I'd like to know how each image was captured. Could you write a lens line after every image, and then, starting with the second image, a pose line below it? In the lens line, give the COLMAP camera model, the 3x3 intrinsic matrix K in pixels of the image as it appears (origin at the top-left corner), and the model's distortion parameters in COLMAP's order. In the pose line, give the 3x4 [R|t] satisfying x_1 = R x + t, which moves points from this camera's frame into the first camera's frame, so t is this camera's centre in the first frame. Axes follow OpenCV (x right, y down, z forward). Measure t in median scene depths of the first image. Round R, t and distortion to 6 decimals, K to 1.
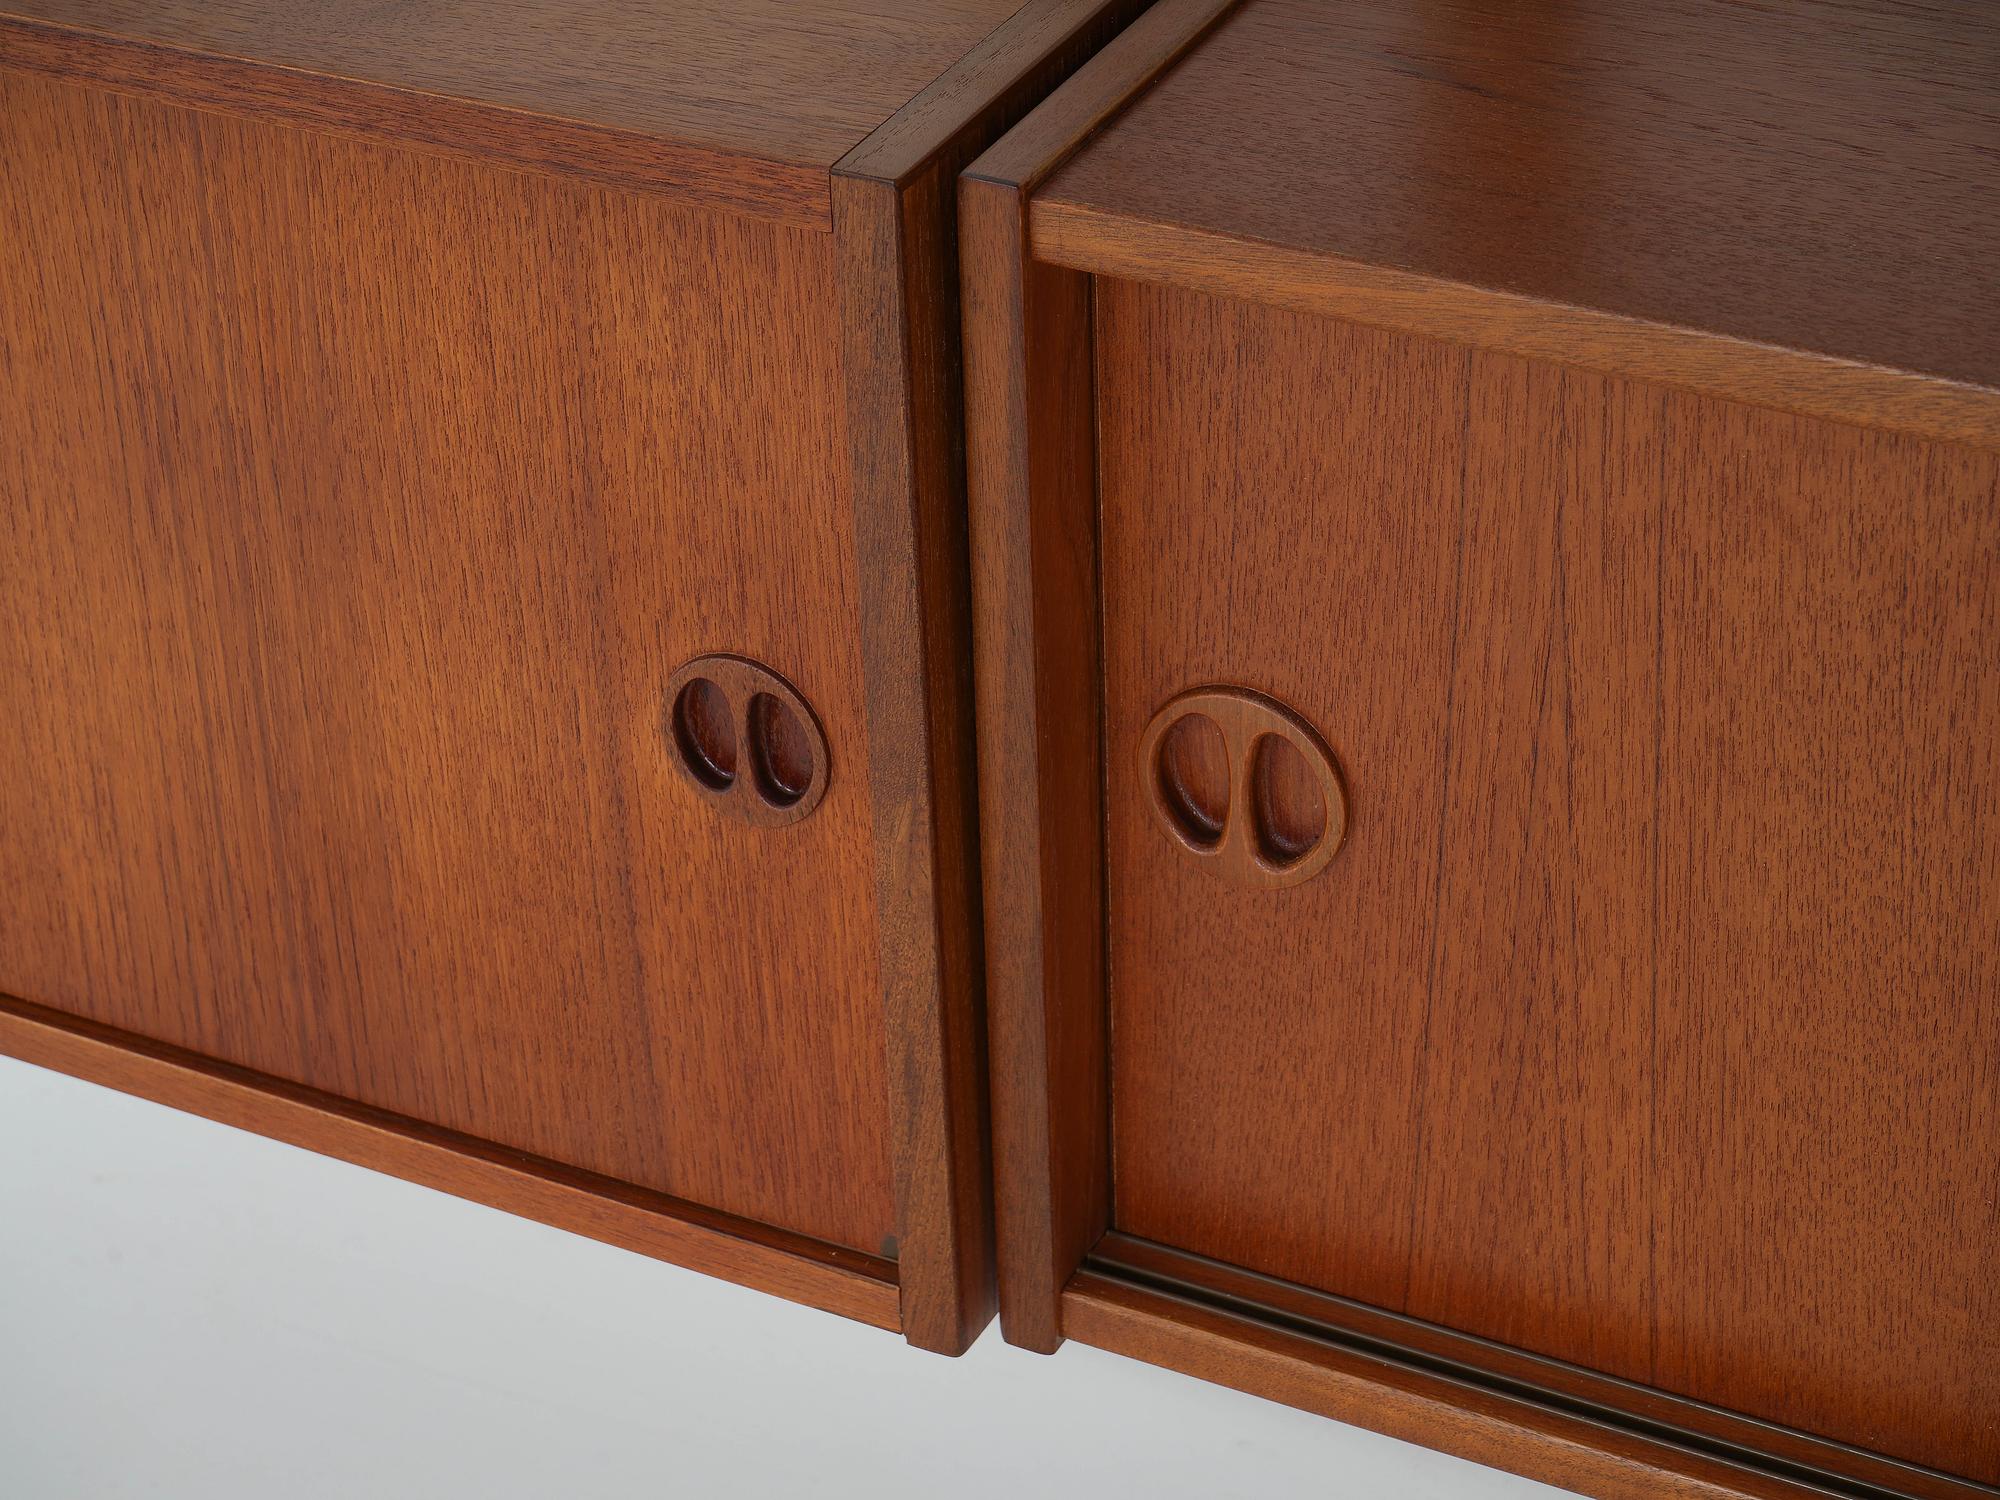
lens RADIAL K [[4776.1, 0, 962.1], [0, 4776.1, 744.8], [0, 0, 1]] dist [-0.088197, 0.337981]
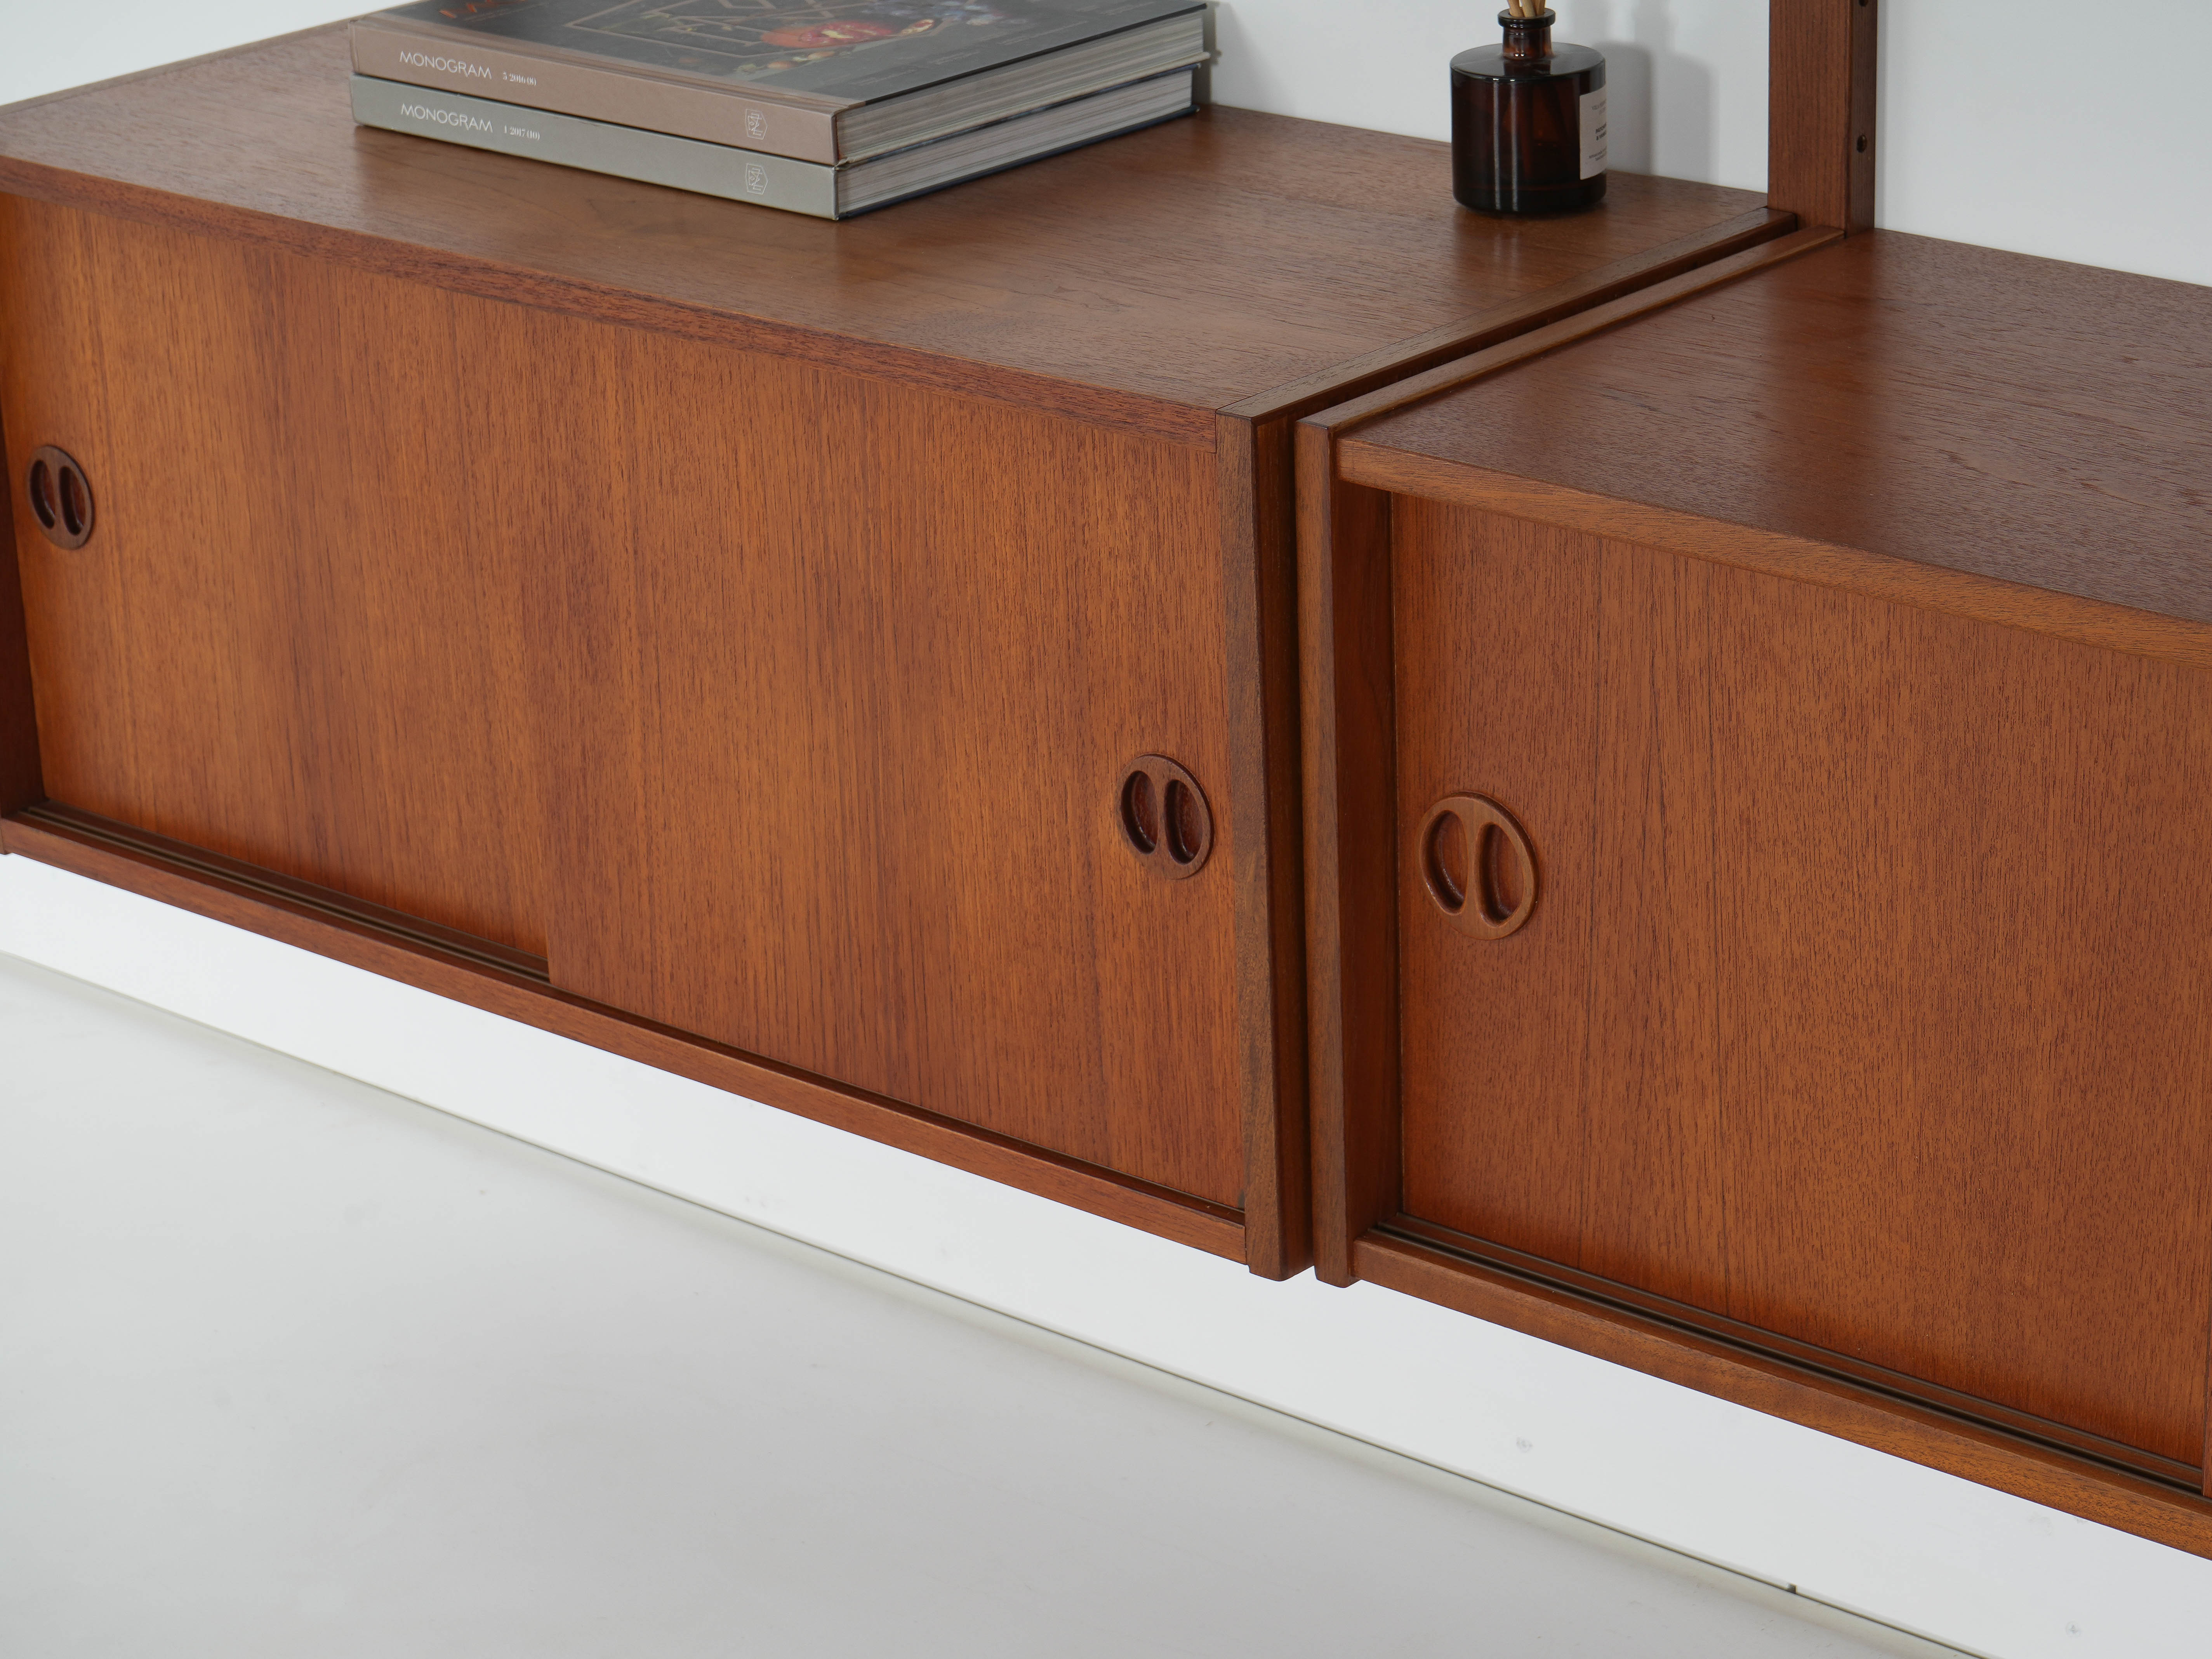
lens RADIAL K [[5794.9, 0, 1106.0], [0, 5794.9, 829.5], [0, 0, 1]] dist [-0.116121, 0.679232]
pose [[0.971794, 0.085707, -0.219708, 0.343783], [-0.126229, 0.975973, -0.177604, 0.334919], [0.199207, 0.200328, 0.959263, -0.768641]]
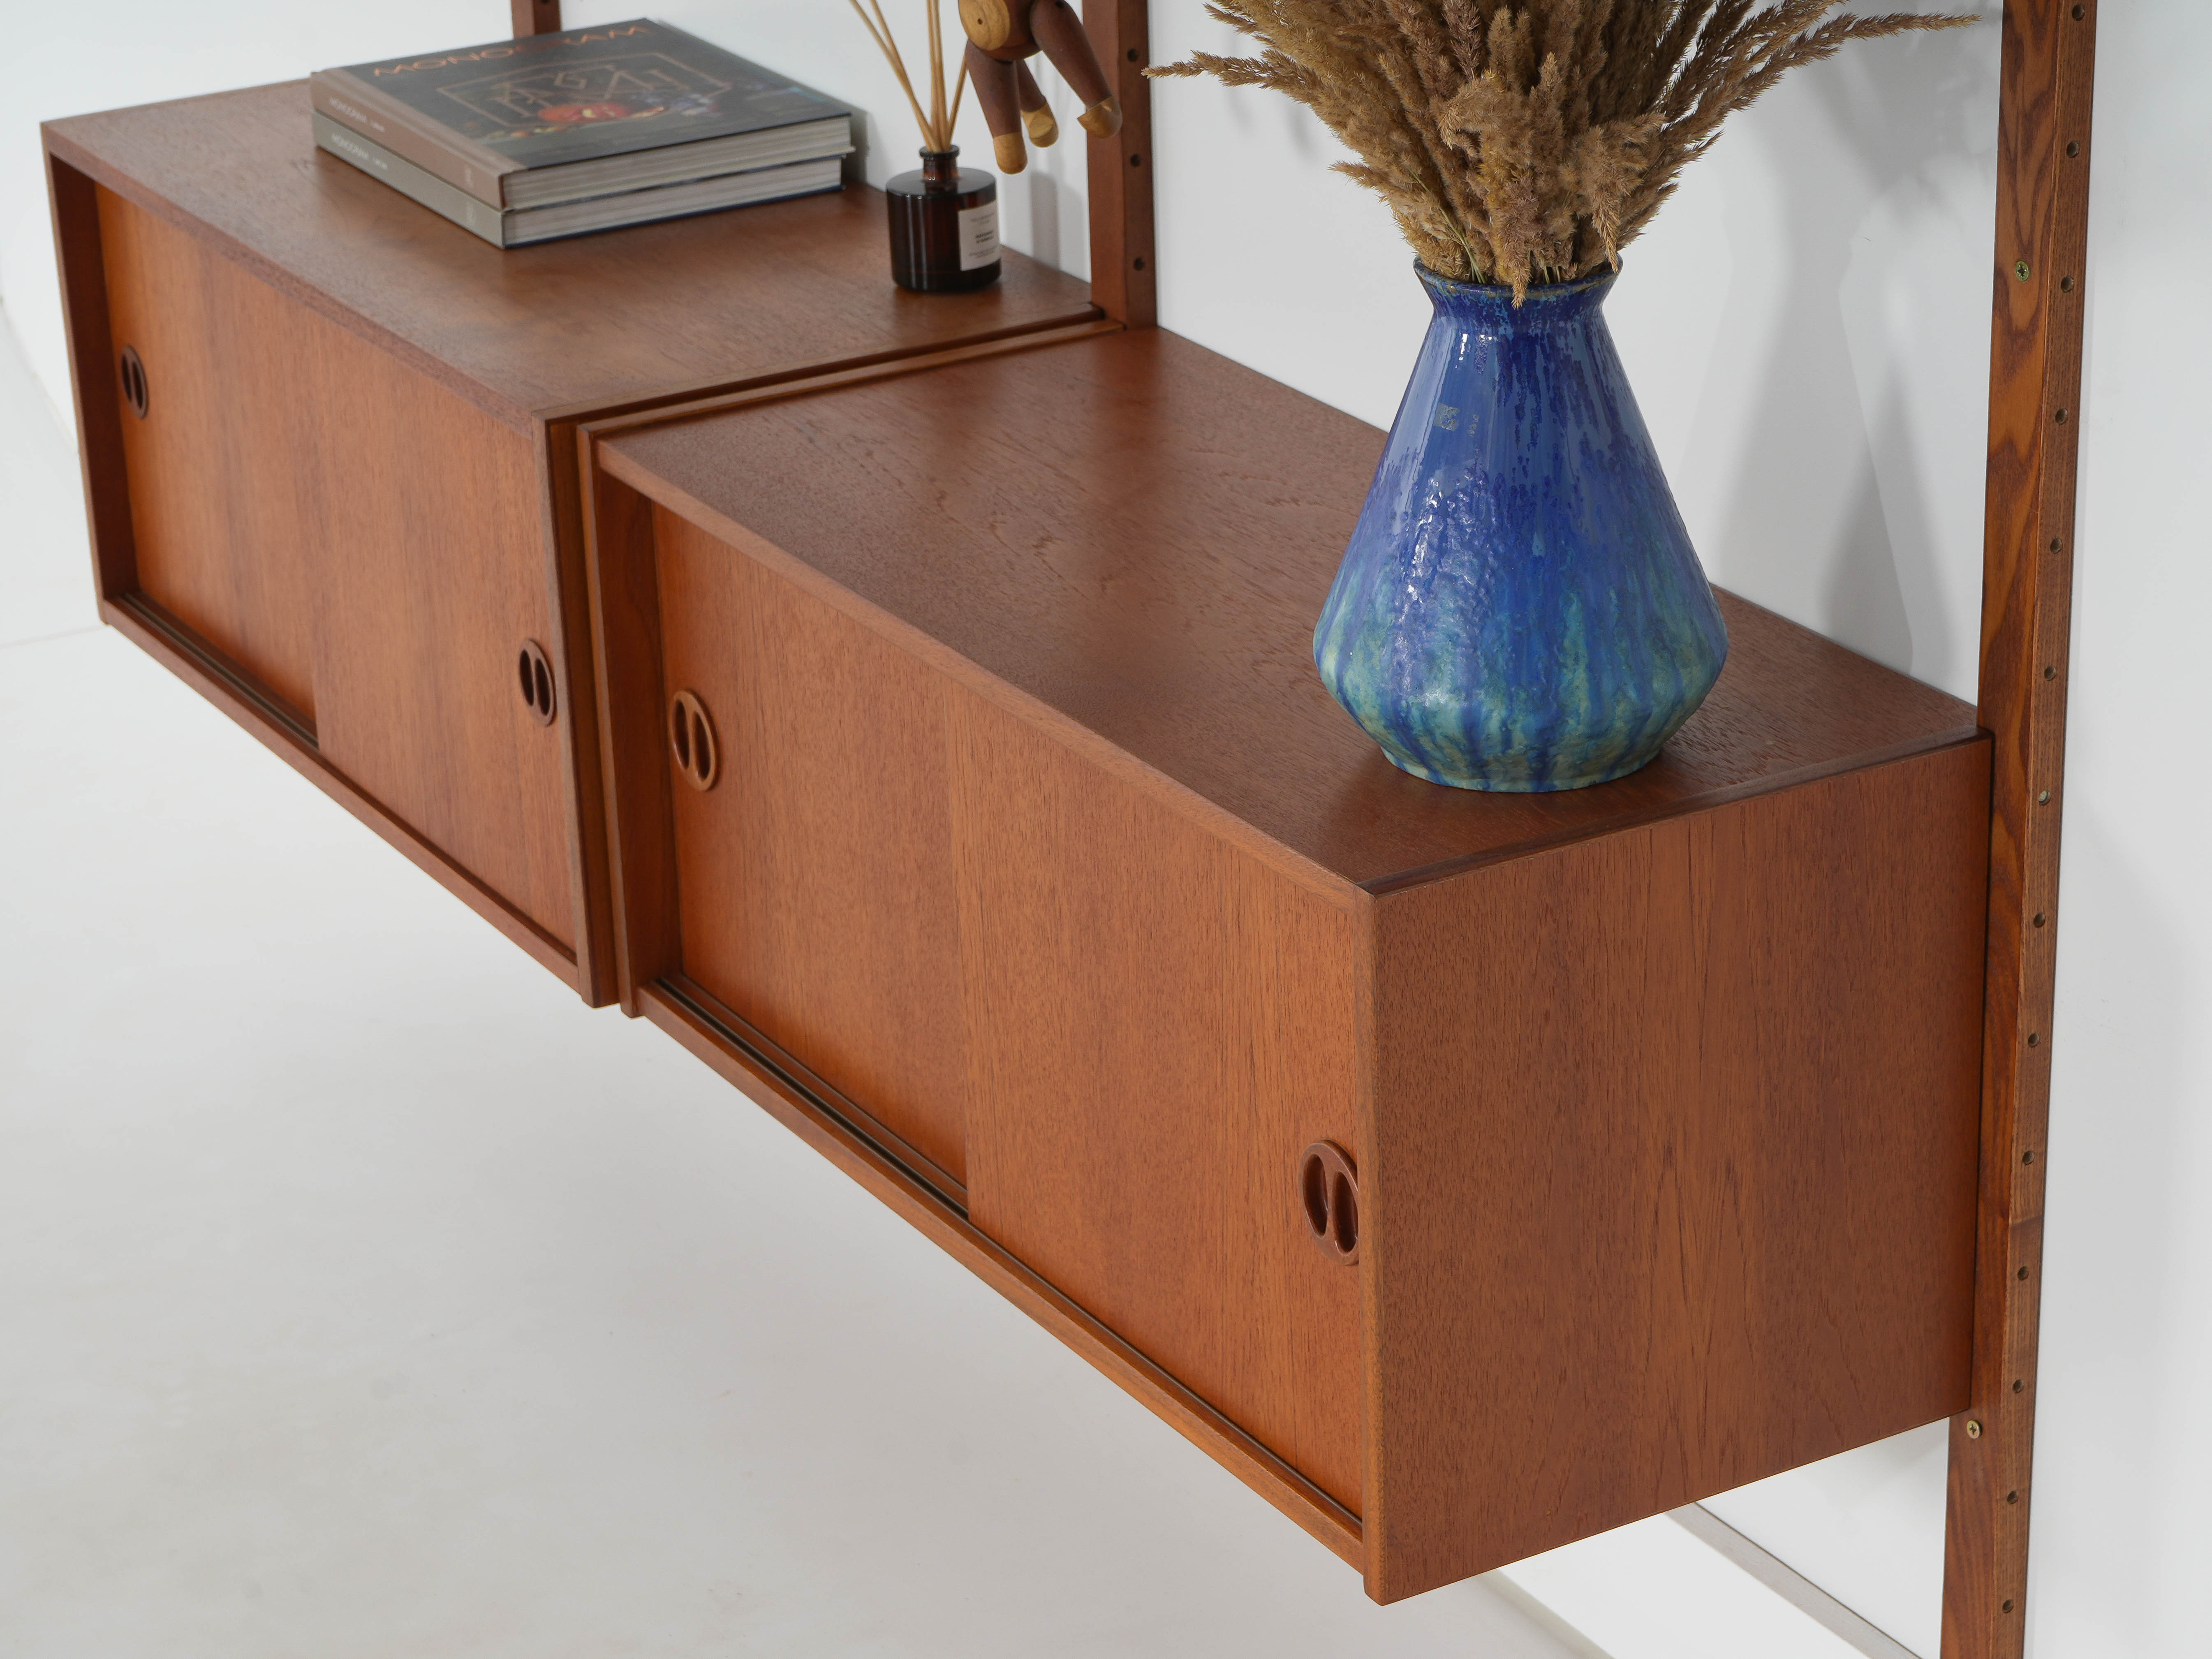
lens RADIAL K [[5524.6, 0, 1106.0], [0, 5524.6, 829.5], [0, 0, 1]] dist [-0.022327, -0.166912]
pose [[0.845393, 0.207754, -0.492086, 1.470755], [-0.283729, 0.955204, -0.084164, 0.207641], [0.452557, 0.210771, 0.866469, -1.099072]]
